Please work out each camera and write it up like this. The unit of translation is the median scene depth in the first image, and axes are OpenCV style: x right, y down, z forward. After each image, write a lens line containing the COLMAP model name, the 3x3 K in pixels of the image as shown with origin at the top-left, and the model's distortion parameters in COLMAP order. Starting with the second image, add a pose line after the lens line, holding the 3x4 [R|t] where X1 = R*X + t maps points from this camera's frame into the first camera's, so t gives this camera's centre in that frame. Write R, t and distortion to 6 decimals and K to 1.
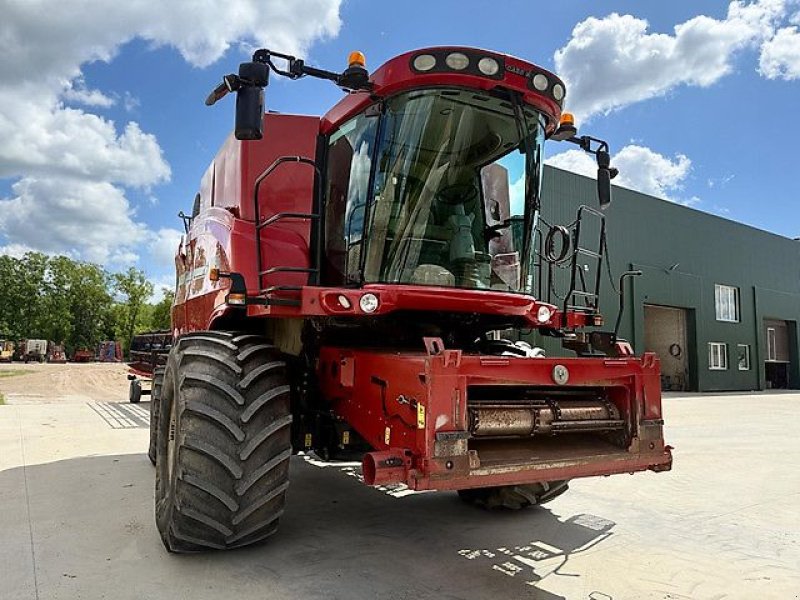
lens RADIAL K [[571.7, 0, 403.8], [0, 571.7, 299.7], [0, 0, 1]] dist [0.080954, -0.089035]
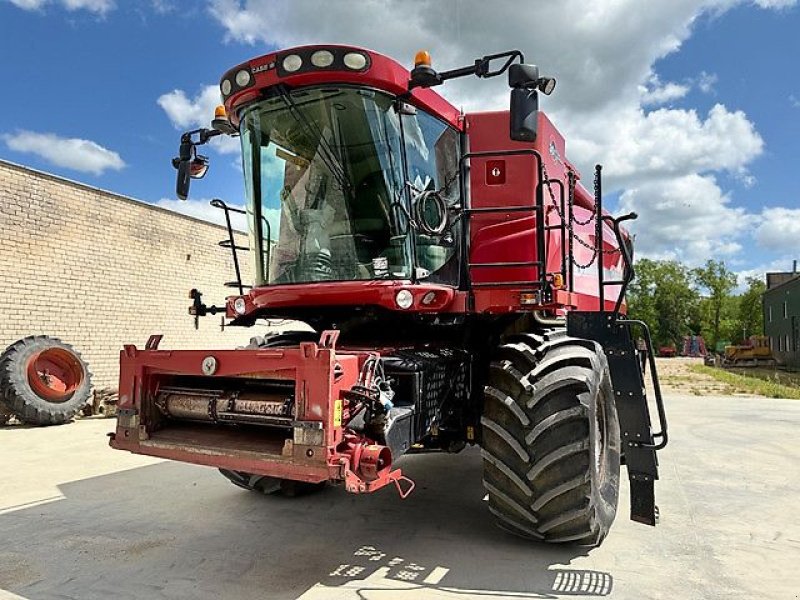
lens RADIAL K [[594.8, 0, 400.0], [0, 594.8, 300.0], [0, 0, 1]] dist [0.187481, -0.426908]
pose [[0.516788, -0.080696, -0.852302, 1.116524], [0.088019, 0.995280, -0.040863, 0.069322], [0.851576, -0.053901, 0.521452, 0.585085]]
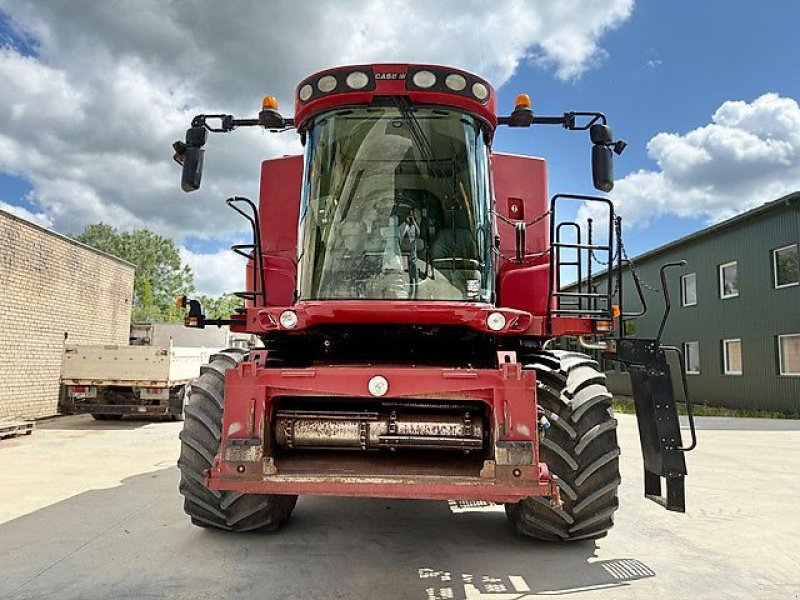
lens RADIAL K [[589.7, 0, 415.4], [0, 589.7, 299.2], [0, 0, 1]] dist [0.187712, -0.397089]
pose [[0.854965, -0.063553, -0.514778, 0.682190], [0.052440, 0.997971, -0.036113, 0.018333], [0.516029, 0.003880, 0.856563, 0.139653]]
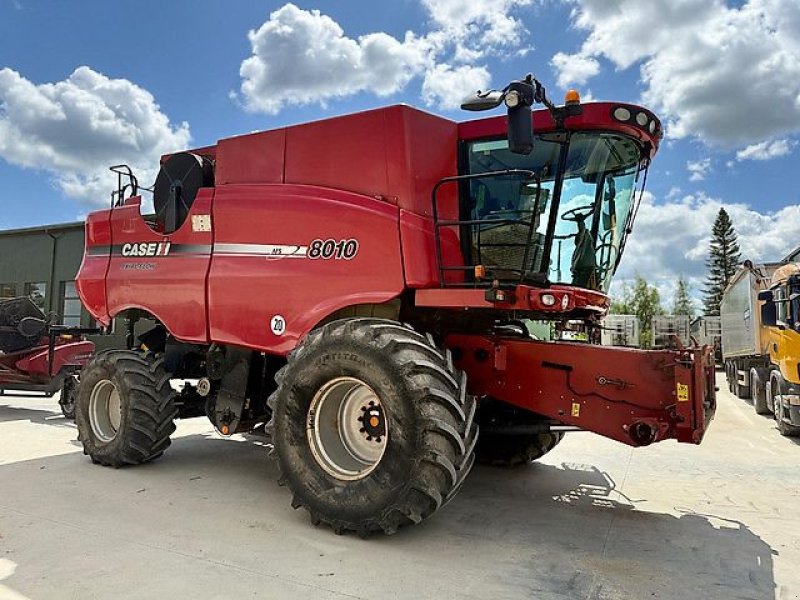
lens RADIAL K [[558.5, 0, 400.0], [0, 558.5, 300.0], [0, 0, 1]] dist [0.132398, -0.200216]
pose [[0.854013, 0.038732, 0.518807, -0.910282], [-0.060415, 0.997861, 0.024955, -0.005539], [-0.516731, -0.052656, 0.854527, 0.150878]]
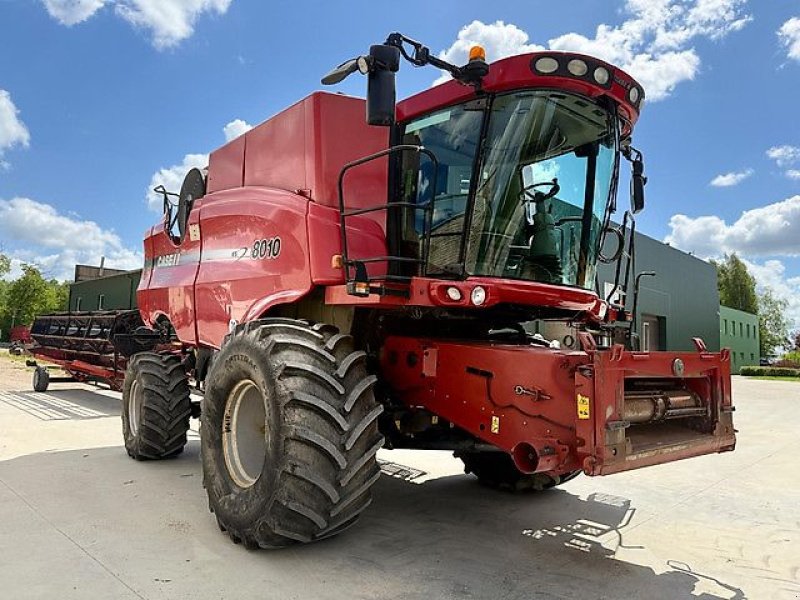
lens RADIAL K [[565.4, 0, 404.0], [0, 565.4, 299.5], [0, 0, 1]] dist [0.144575, -0.267789]
pose [[0.977583, 0.029825, 0.208426, -0.376810], [-0.034170, 0.999267, 0.017277, -0.000021], [-0.207758, -0.024012, 0.977886, 0.031650]]
